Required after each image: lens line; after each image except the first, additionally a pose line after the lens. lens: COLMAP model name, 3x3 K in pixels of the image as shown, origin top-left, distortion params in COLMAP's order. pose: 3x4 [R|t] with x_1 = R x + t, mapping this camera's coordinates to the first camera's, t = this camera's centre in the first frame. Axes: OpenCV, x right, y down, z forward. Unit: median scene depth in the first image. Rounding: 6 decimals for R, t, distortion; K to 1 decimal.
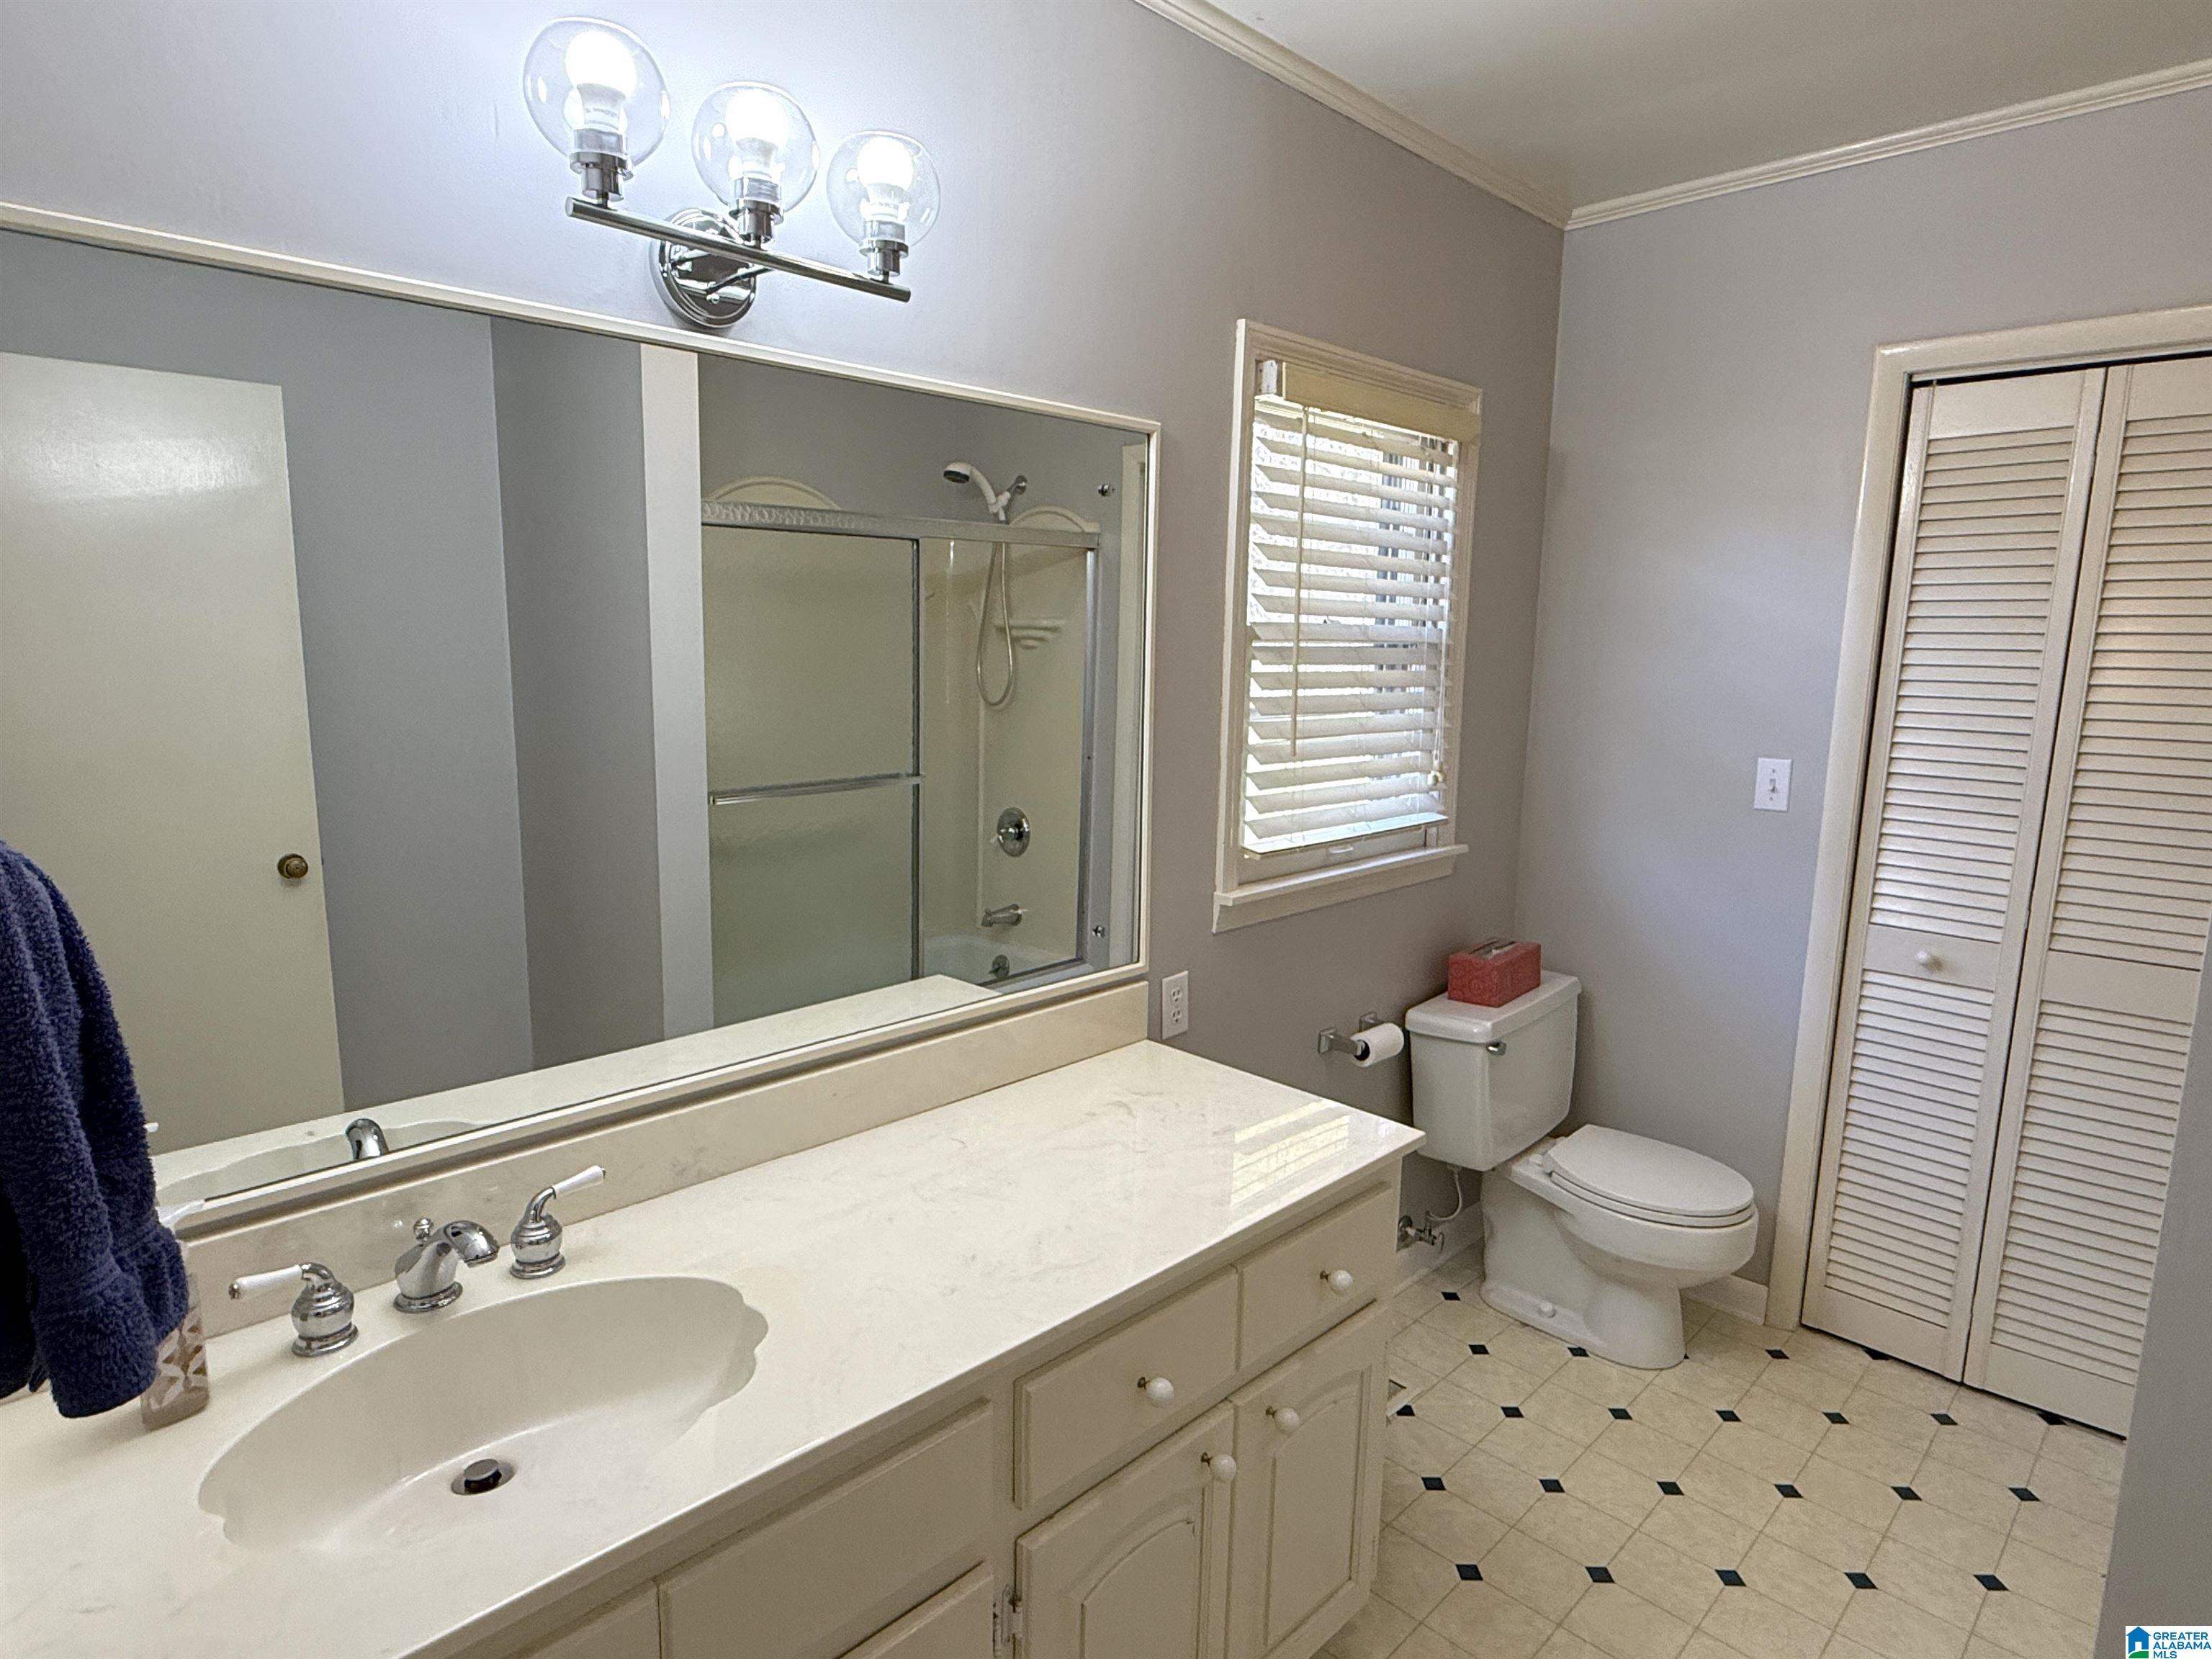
lens RADIAL K [[1209.5, 0, 1101.9], [0, 1209.5, 821.7], [0, 0, 1]] dist [0.000012, 0.000614]
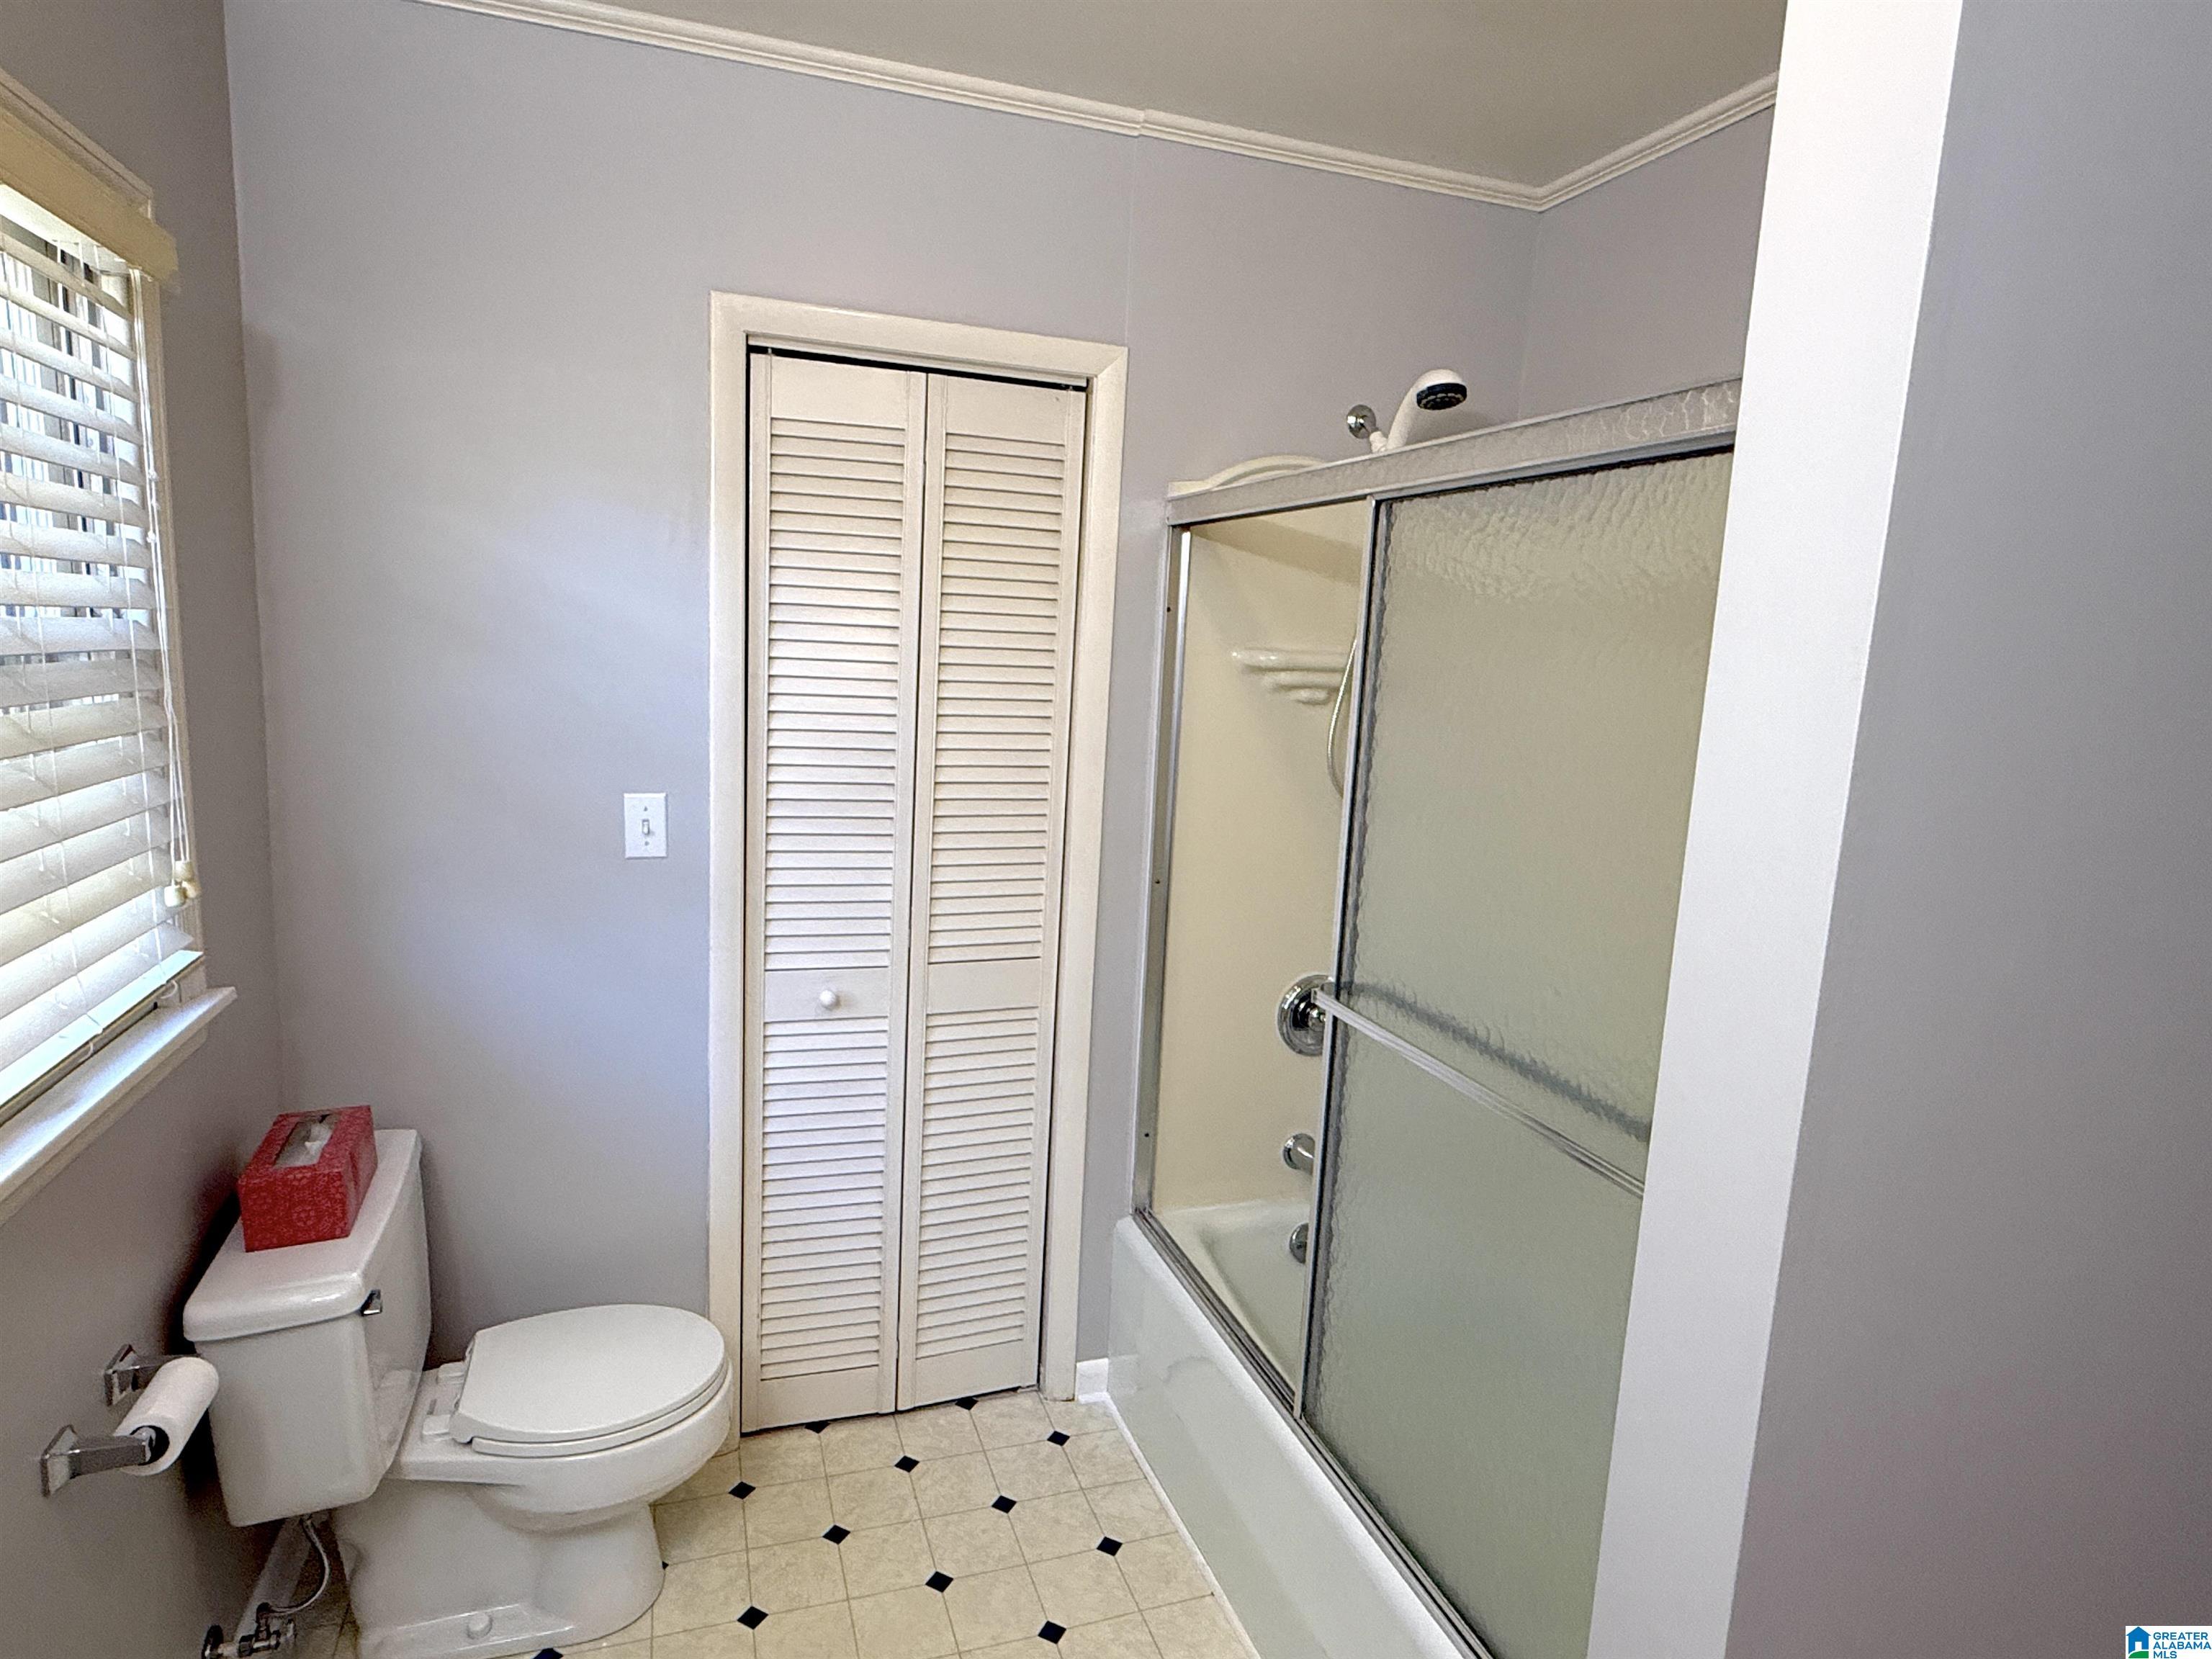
lens RADIAL K [[1226.2, 0, 1101.1], [0, 1226.2, 842.5], [0, 0, 1]] dist [0.002712, 0.001326]
pose [[0.458366, -0.135607, 0.878357, -0.023101], [0.099204, 0.989922, 0.101062, -0.076814], [-0.883210, 0.040813, 0.467199, 0.379909]]
